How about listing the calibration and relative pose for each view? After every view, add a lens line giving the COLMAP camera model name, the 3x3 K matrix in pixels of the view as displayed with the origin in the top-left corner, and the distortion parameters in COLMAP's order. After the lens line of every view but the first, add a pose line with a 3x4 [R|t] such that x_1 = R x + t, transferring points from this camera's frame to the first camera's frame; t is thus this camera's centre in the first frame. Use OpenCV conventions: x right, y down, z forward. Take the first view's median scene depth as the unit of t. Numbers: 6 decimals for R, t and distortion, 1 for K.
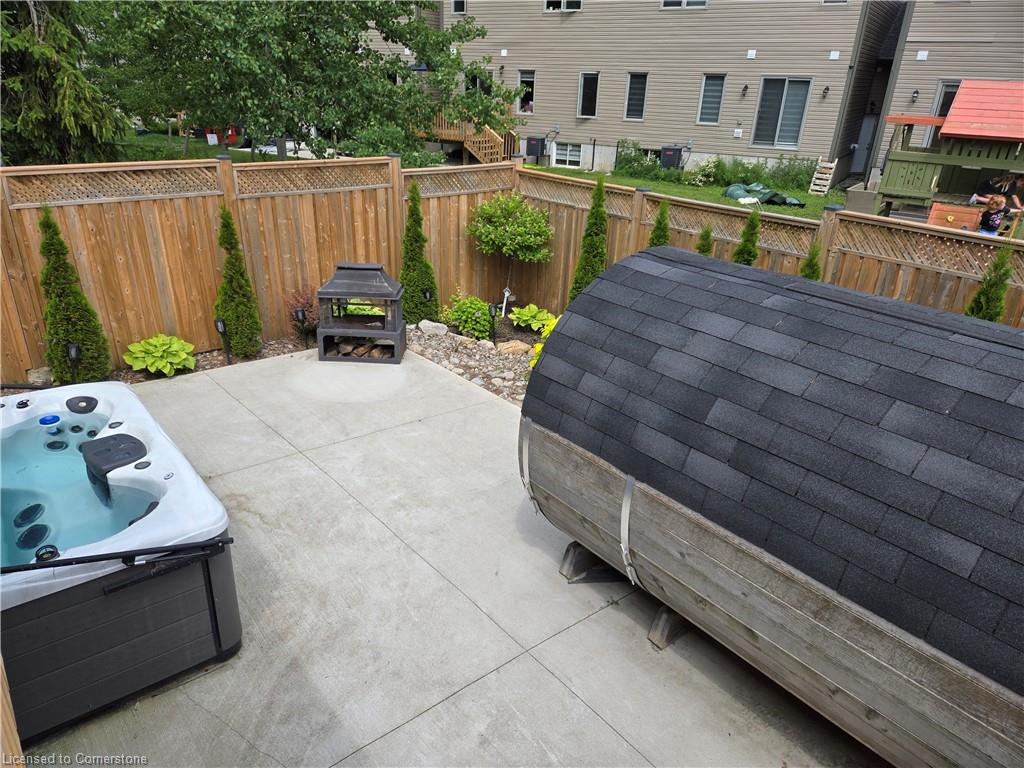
lens RADIAL K [[708.6, 0, 512.0], [0, 708.6, 384.0], [0, 0, 1]] dist [0.000982, -0.000530]
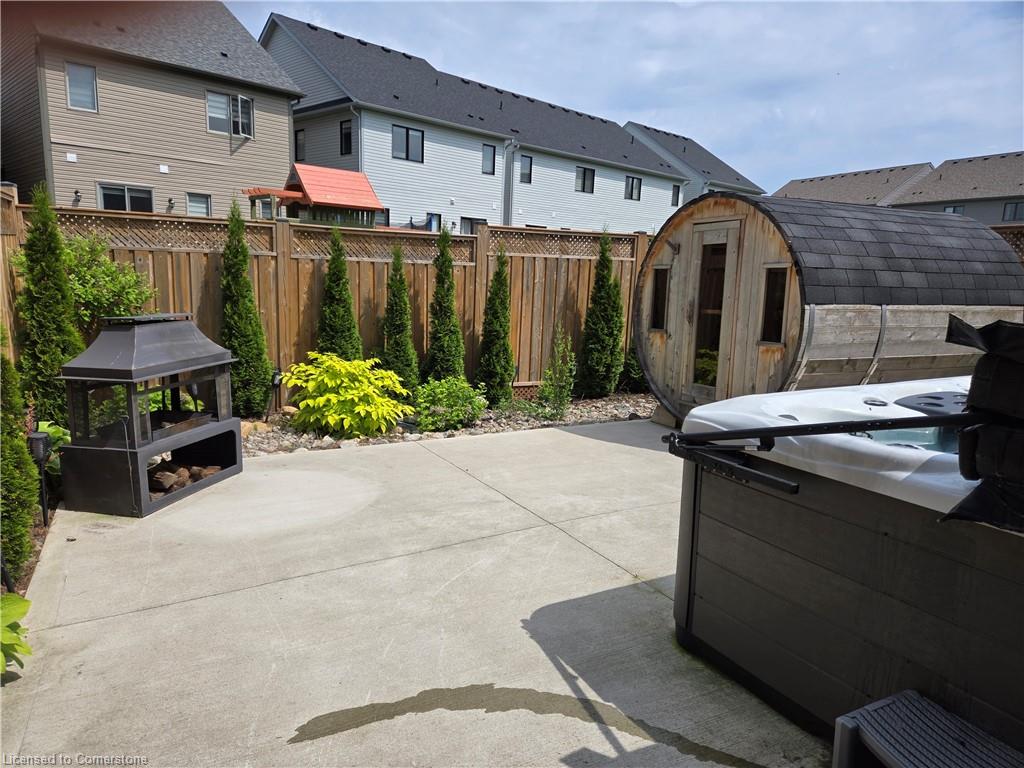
lens RADIAL K [[708.6, 0, 512.0], [0, 708.6, 384.0], [0, 0, 1]] dist [0.000982, -0.000530]
pose [[0.205861, -0.187100, 0.960528, -0.884839], [0.373559, 0.922246, 0.099581, -0.098822], [-0.904475, 0.338314, 0.259747, 0.799068]]
